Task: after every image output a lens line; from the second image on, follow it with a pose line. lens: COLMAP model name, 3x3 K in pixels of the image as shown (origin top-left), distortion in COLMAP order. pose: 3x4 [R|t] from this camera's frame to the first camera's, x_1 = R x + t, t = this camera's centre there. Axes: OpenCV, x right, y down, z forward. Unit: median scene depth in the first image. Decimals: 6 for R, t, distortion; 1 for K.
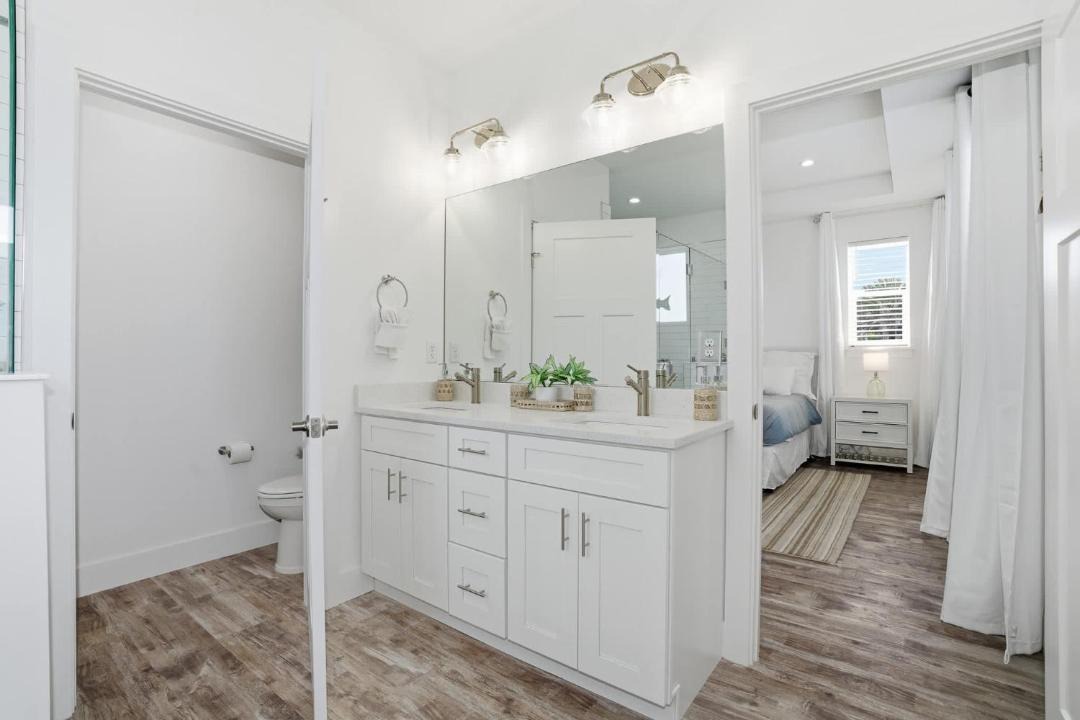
lens RADIAL K [[512.5, 0, 533.5], [0, 512.5, 361.3], [0, 0, 1]] dist [-0.004523, 0.001096]
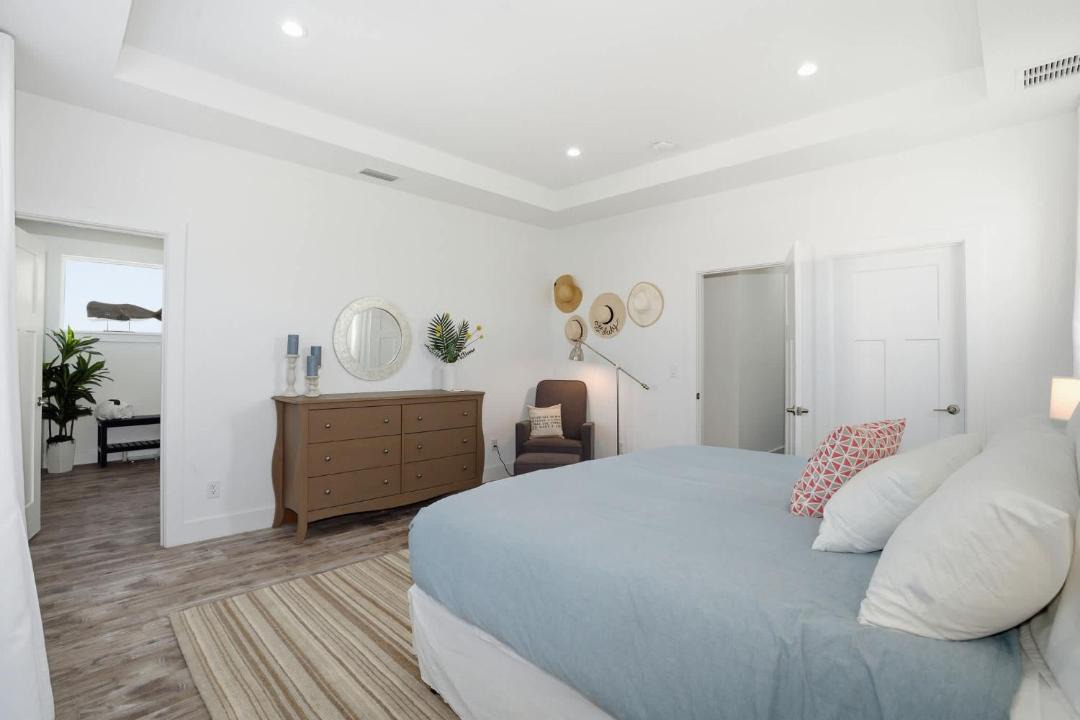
lens RADIAL K [[512.5, 0, 534.1], [0, 512.5, 357.1], [0, 0, 1]] dist [-0.004523, 0.001096]
pose [[-0.170558, 0.001712, -0.985346, 1.535897], [0.002636, 0.999996, 0.001281, -0.047700], [0.985344, -0.002379, -0.170561, 2.022264]]
